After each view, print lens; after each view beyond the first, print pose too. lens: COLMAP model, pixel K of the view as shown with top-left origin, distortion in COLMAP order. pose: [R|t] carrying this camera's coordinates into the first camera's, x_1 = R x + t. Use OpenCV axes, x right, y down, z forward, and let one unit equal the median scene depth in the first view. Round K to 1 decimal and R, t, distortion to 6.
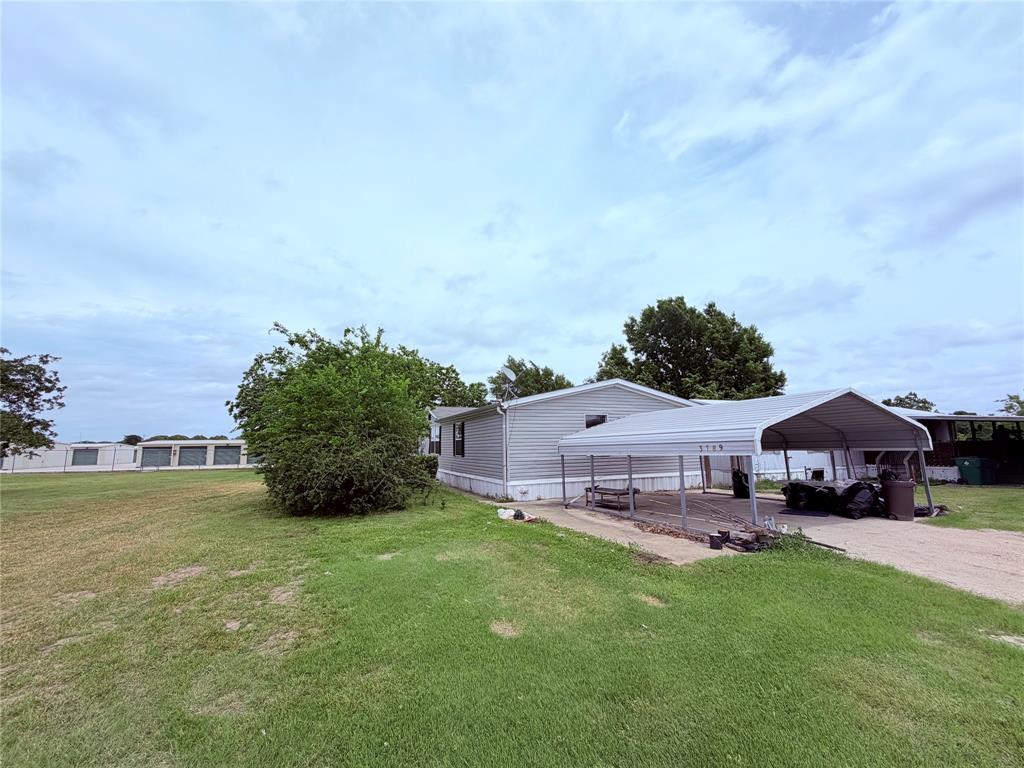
lens RADIAL K [[416.2, 0, 513.1], [0, 416.2, 412.1], [0, 0, 1]] dist [0.000139, 0.000067]
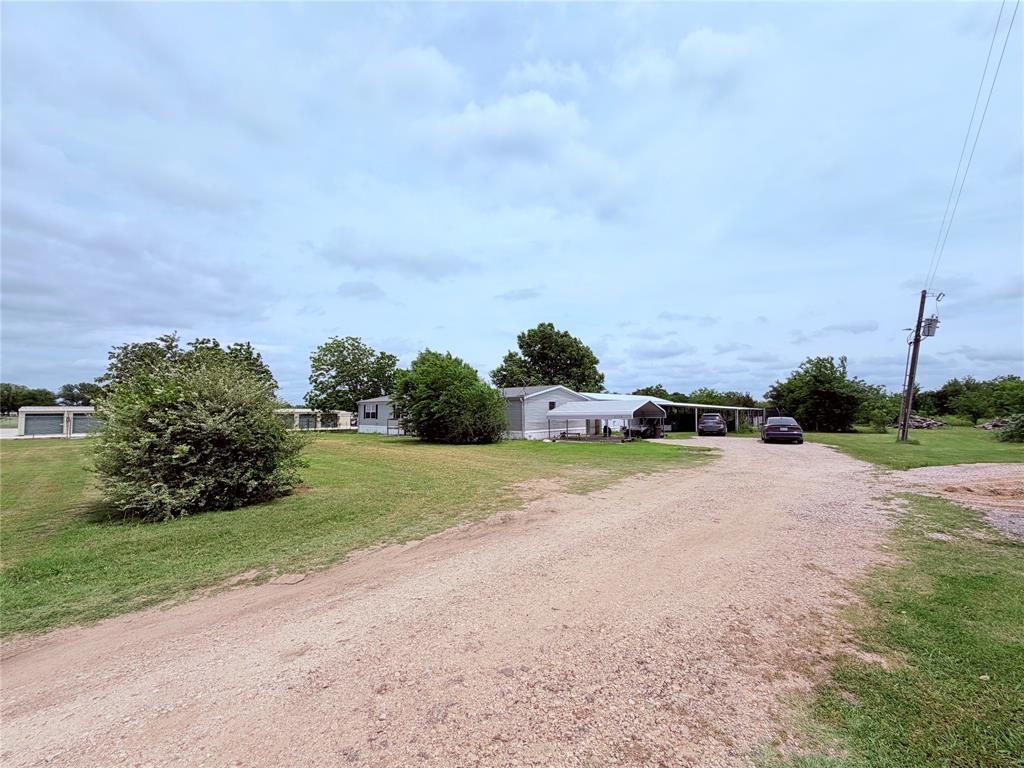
lens RADIAL K [[410.0, 0, 512.0], [0, 410.0, 384.0], [0, 0, 1]] dist [-0.000622, -0.000073]
pose [[0.904018, 0.033719, 0.426163, -0.468122], [-0.038985, 0.999233, 0.003637, -0.044303], [-0.425714, -0.019902, 0.904639, -0.446267]]
